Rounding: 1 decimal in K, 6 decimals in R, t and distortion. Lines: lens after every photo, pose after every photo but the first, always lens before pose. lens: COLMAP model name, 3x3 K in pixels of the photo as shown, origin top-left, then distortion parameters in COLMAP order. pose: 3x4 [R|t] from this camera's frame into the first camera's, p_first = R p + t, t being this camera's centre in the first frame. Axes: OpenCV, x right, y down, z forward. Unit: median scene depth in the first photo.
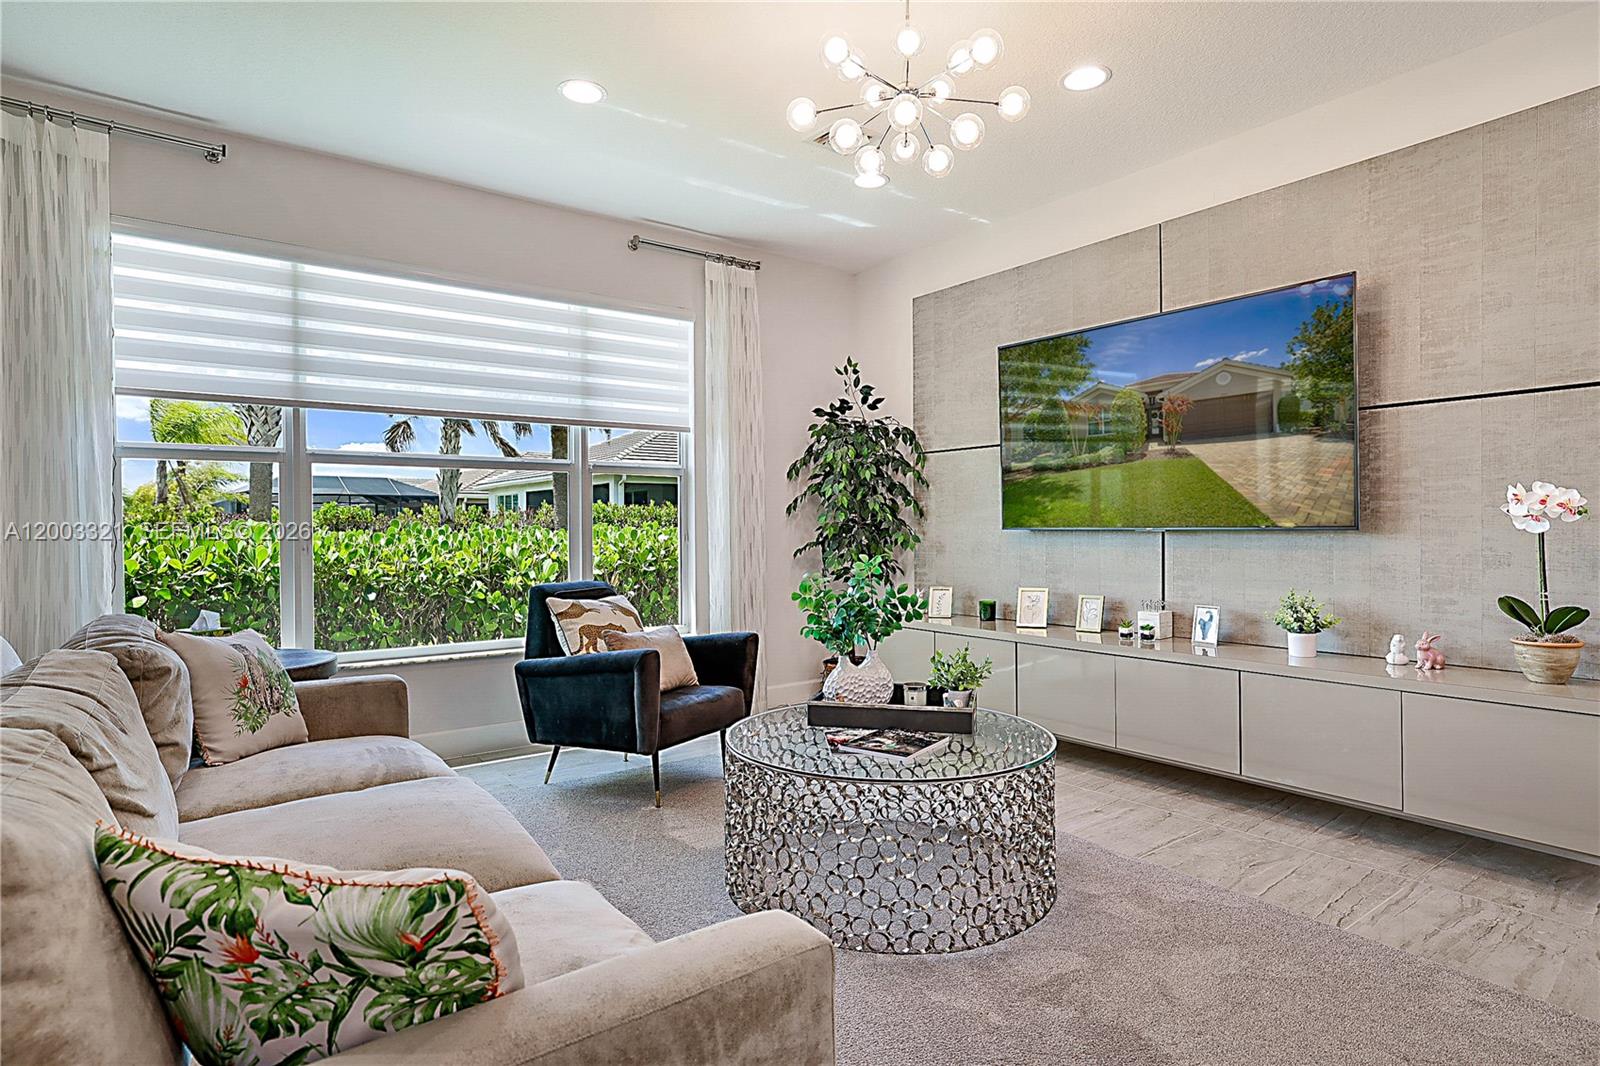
lens RADIAL K [[862.6, 0, 813.0], [0, 862.6, 536.1], [0, 0, 1]] dist [-0.015217, 0.002457]
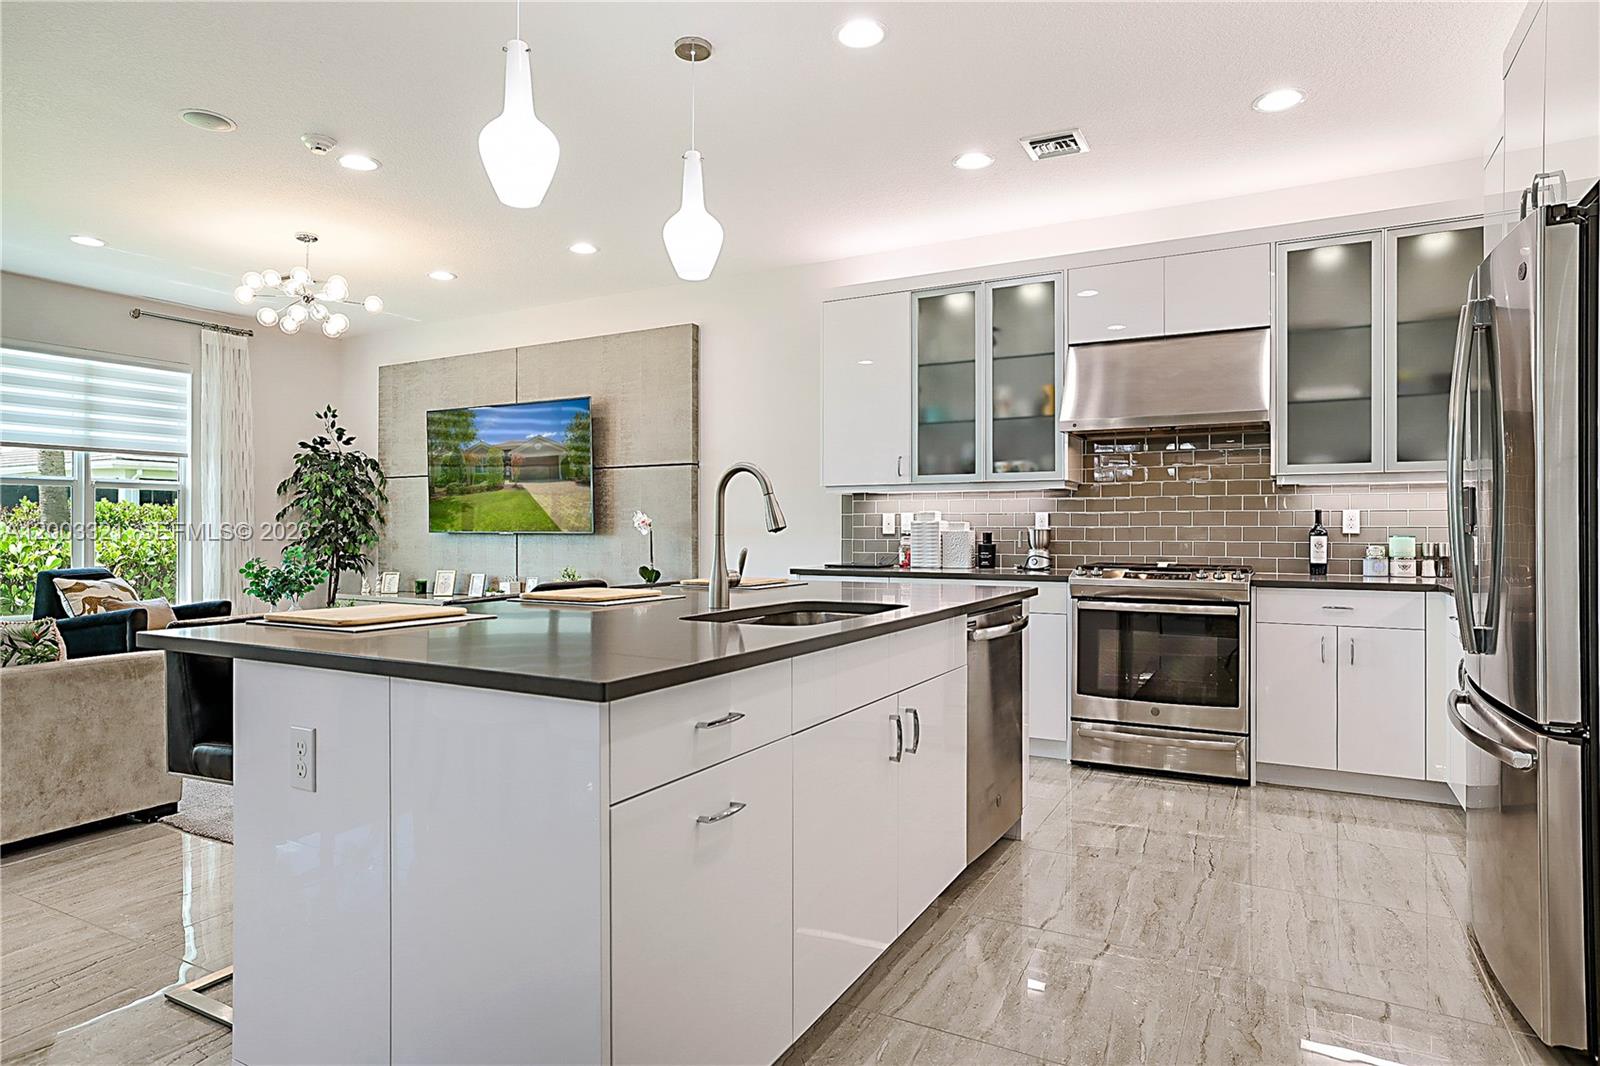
lens RADIAL K [[905.0, 0, 804.4], [0, 905.0, 528.4], [0, 0, 1]] dist [-0.020866, 0.020289]
pose [[0.914308, 0.006623, 0.404966, 0.188438], [-0.000962, 0.999899, -0.014180, 0.007214], [-0.405019, 0.012576, 0.914222, -0.735655]]
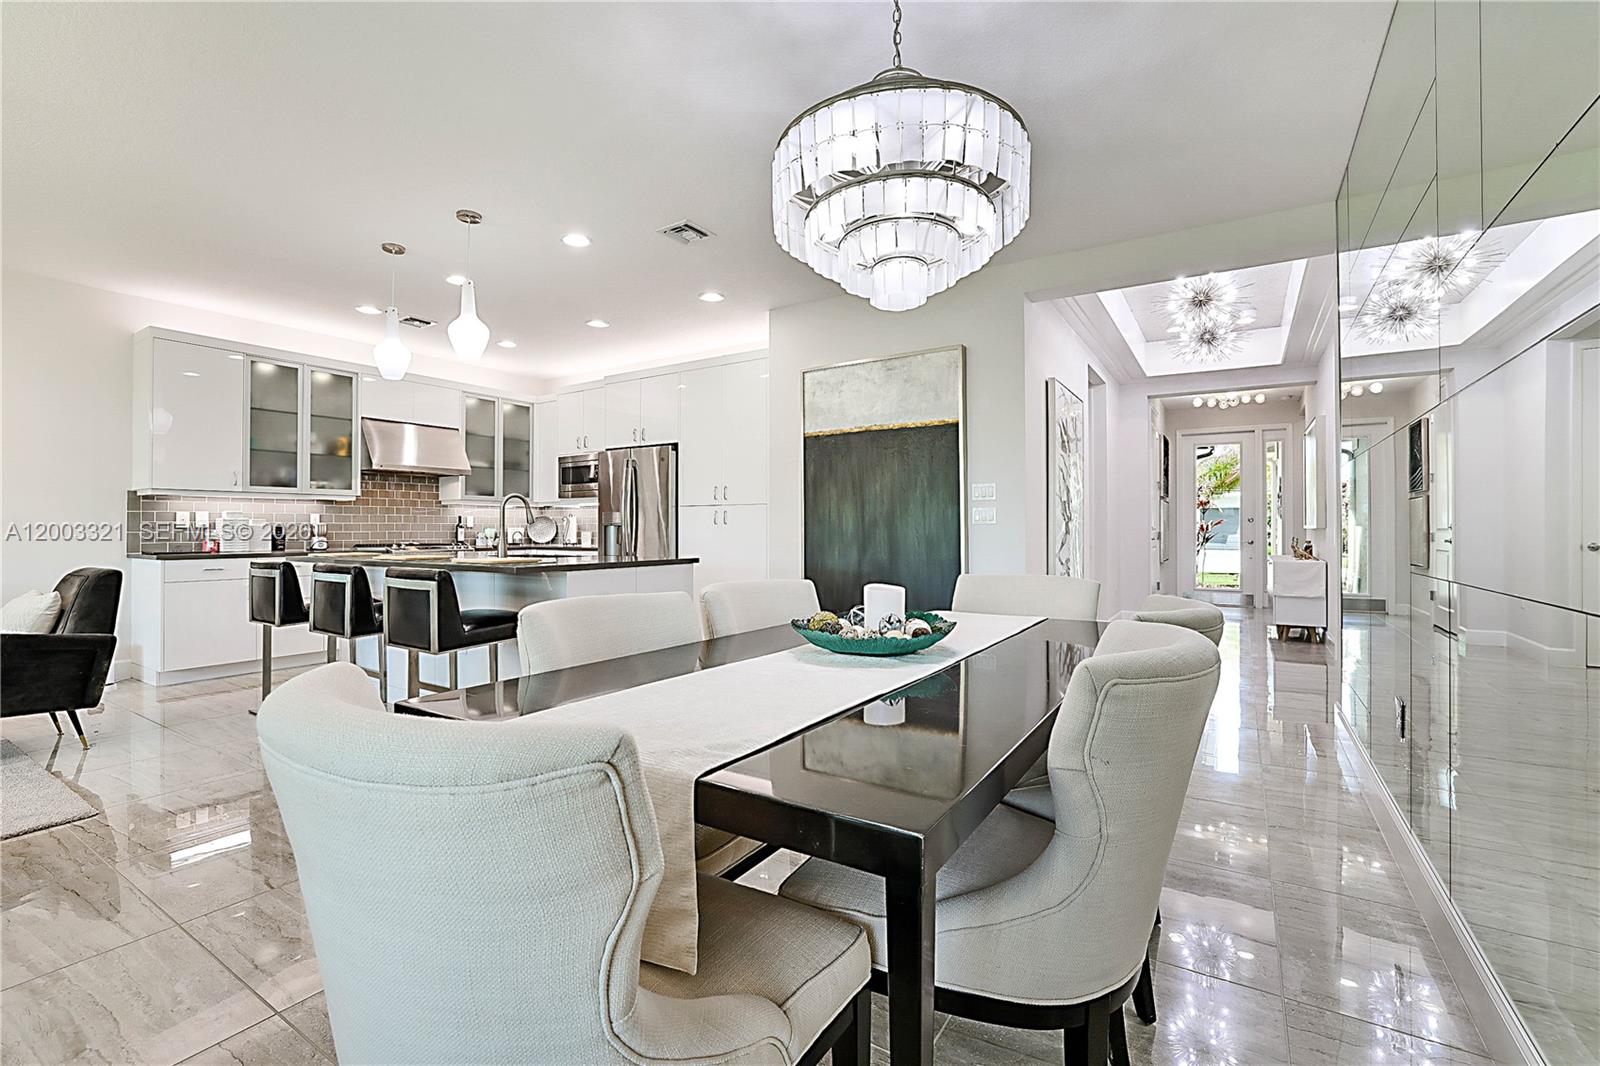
lens RADIAL K [[706.7, 0, 799.3], [0, 706.7, 521.2], [0, 0, 1]] dist [-0.037438, 0.011299]
pose [[-0.340563, 0.017041, 0.940067, -0.707255], [0.016178, 0.999794, -0.012263, 0.017478], [-0.940082, 0.011032, -0.340769, -0.246535]]
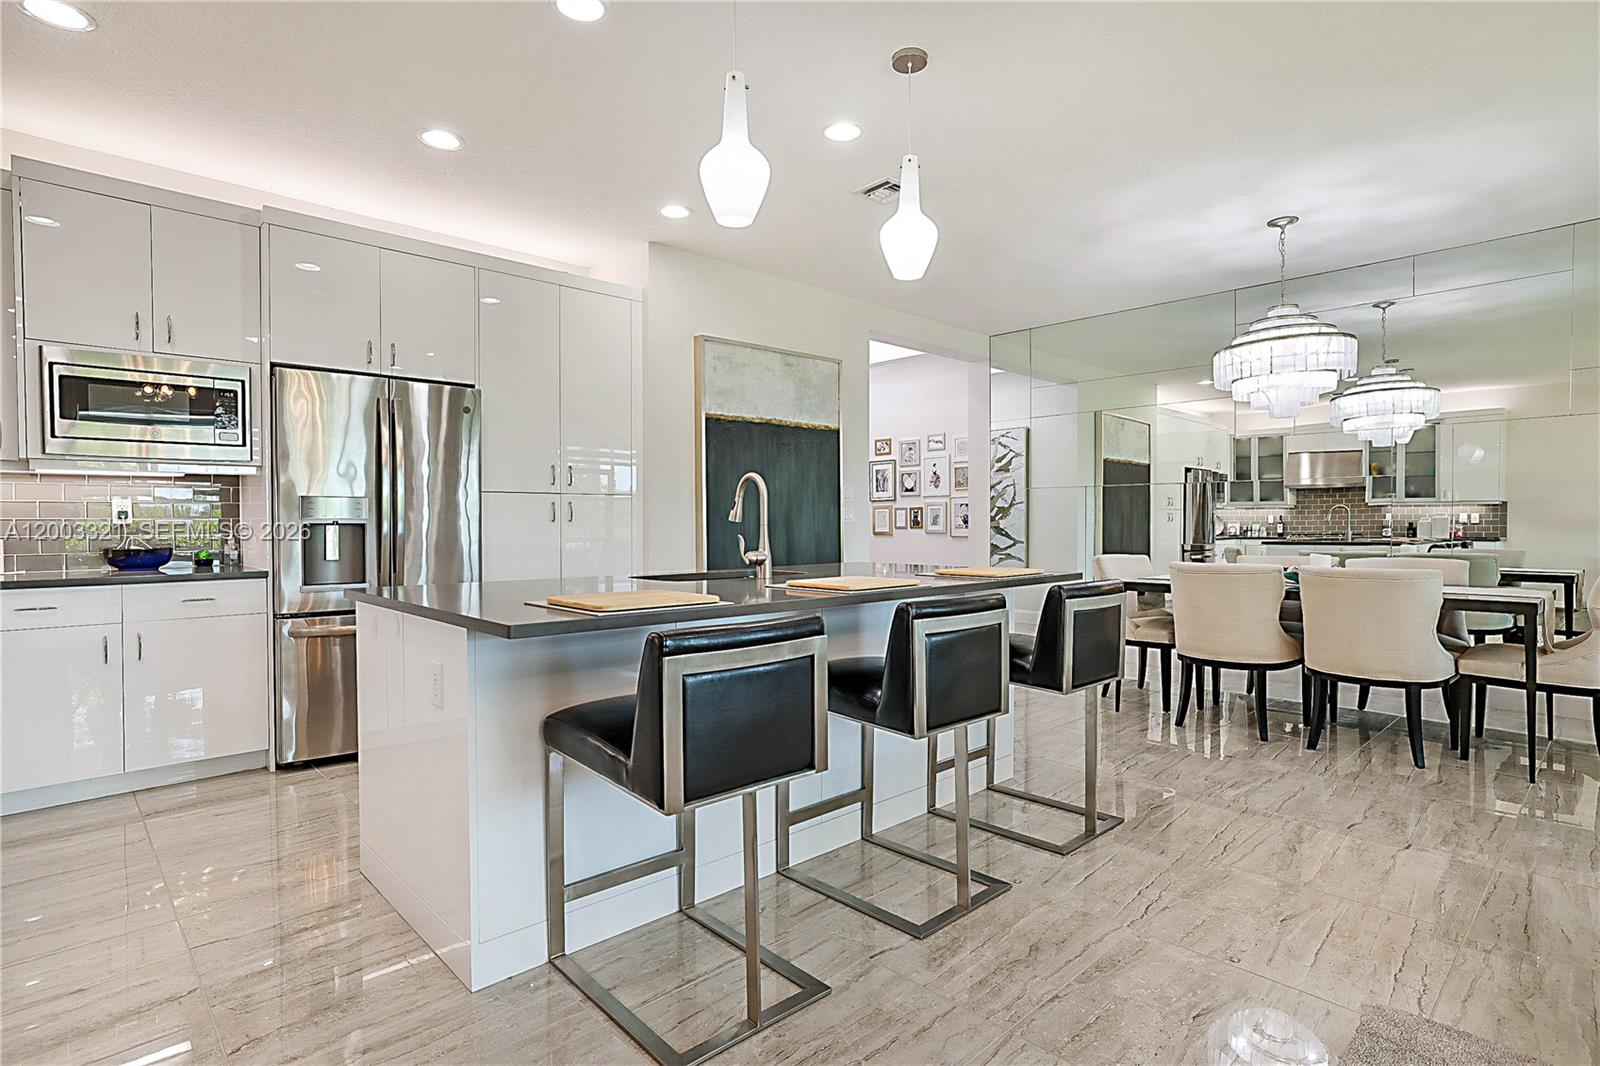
lens RADIAL K [[808.5, 0, 817.0], [0, 808.5, 536.5], [0, 0, 1]] dist [-0.021219, 0.004607]
pose [[-0.992821, 0.011985, -0.119010, 0.406780], [0.008179, 0.999441, 0.032422, -0.007345], [0.119332, 0.031216, -0.992364, 0.502890]]
